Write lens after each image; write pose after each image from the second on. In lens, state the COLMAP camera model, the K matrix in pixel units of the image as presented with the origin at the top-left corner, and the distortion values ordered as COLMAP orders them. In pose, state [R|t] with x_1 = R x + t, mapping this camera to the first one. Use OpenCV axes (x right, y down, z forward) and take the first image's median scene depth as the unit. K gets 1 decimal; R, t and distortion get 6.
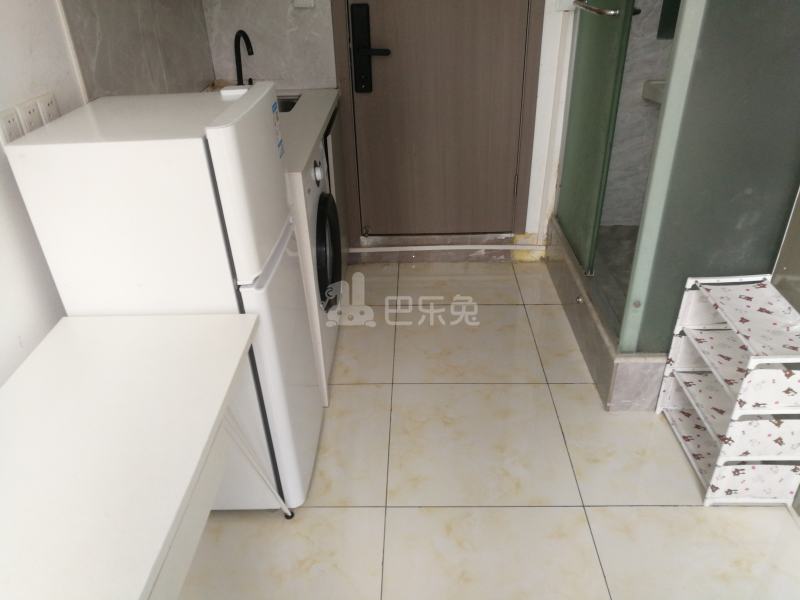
lens RADIAL K [[634.2, 0, 391.7], [0, 634.2, 318.5], [0, 0, 1]] dist [-0.044585, 0.082609]
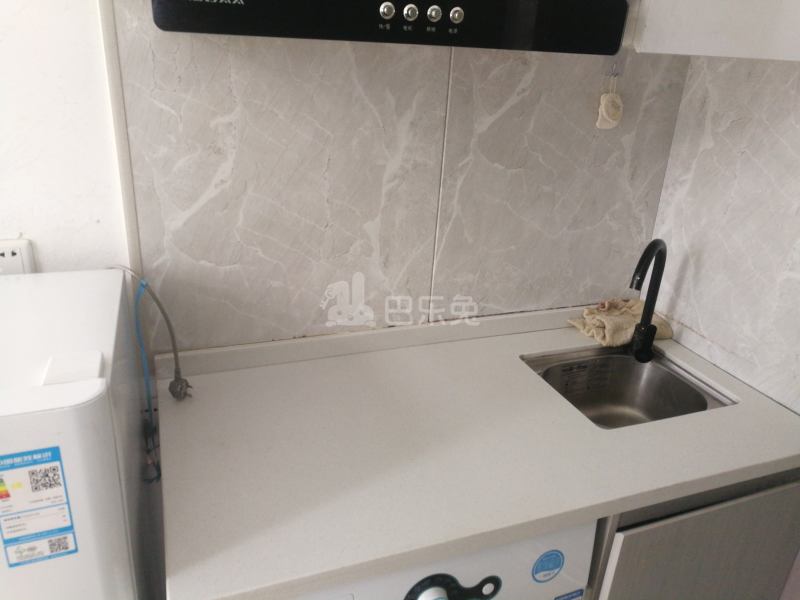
lens RADIAL K [[634.2, 0, 400.2], [0, 634.2, 300.8], [0, 0, 1]] dist [-0.044585, 0.082609]
pose [[0.407654, 0.396258, -0.822677, 0.102323], [-0.540116, 0.831069, 0.132662, -0.362736], [0.736270, 0.390260, 0.552814, 0.576798]]
